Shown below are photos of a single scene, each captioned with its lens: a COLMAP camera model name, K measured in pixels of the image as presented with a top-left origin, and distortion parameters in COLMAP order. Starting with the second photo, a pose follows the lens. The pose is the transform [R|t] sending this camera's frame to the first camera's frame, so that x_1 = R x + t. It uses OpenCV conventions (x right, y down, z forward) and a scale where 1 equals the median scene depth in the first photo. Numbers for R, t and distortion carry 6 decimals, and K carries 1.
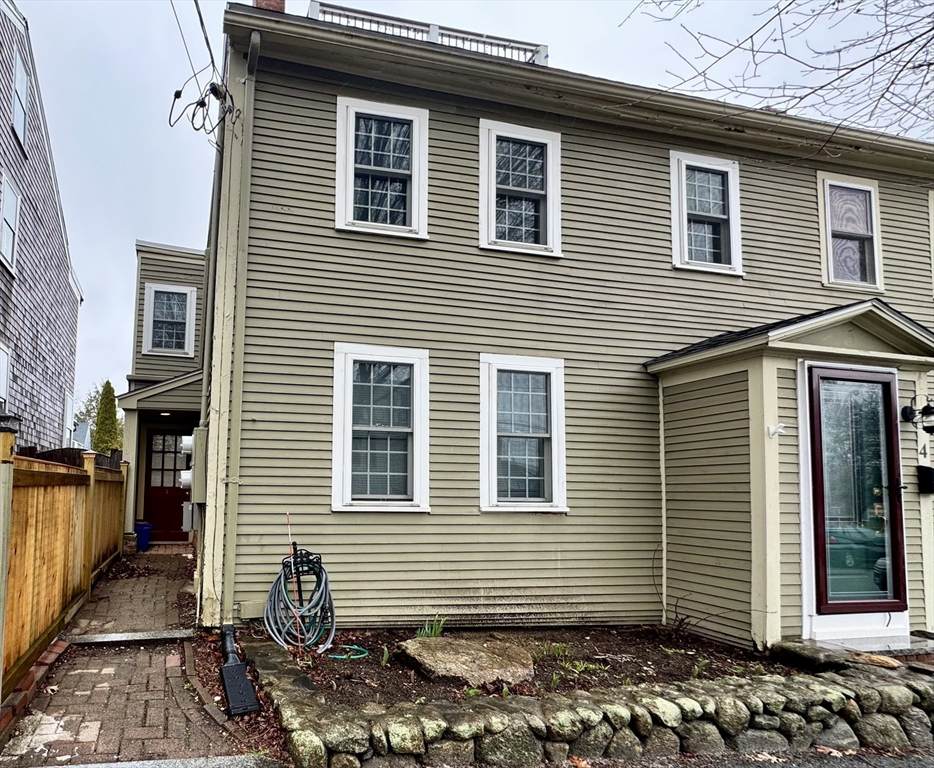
lens RADIAL K [[830.0, 0, 467.0], [0, 830.0, 384.0], [0, 0, 1]] dist [-0.001819, 0.003503]
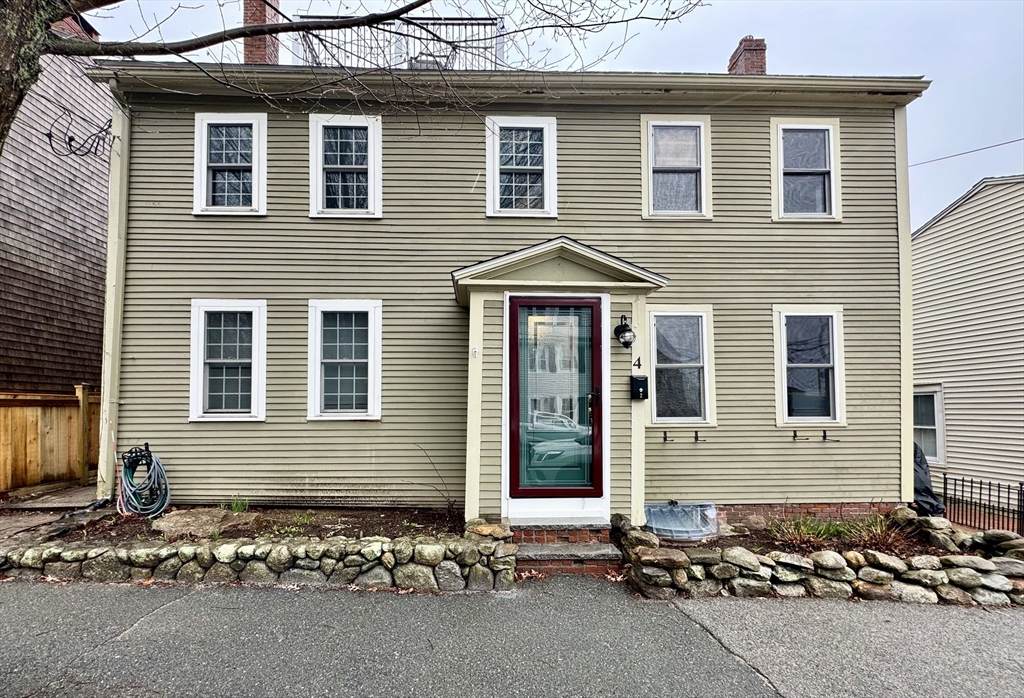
lens RADIAL K [[761.7, 0, 510.3], [0, 761.7, 364.4], [0, 0, 1]] dist [-0.006216, -0.005421]
pose [[0.963531, -0.034975, -0.265301, 0.657303], [0.053602, 0.996554, 0.063294, 0.005732], [0.262173, -0.075207, 0.962086, -0.074899]]
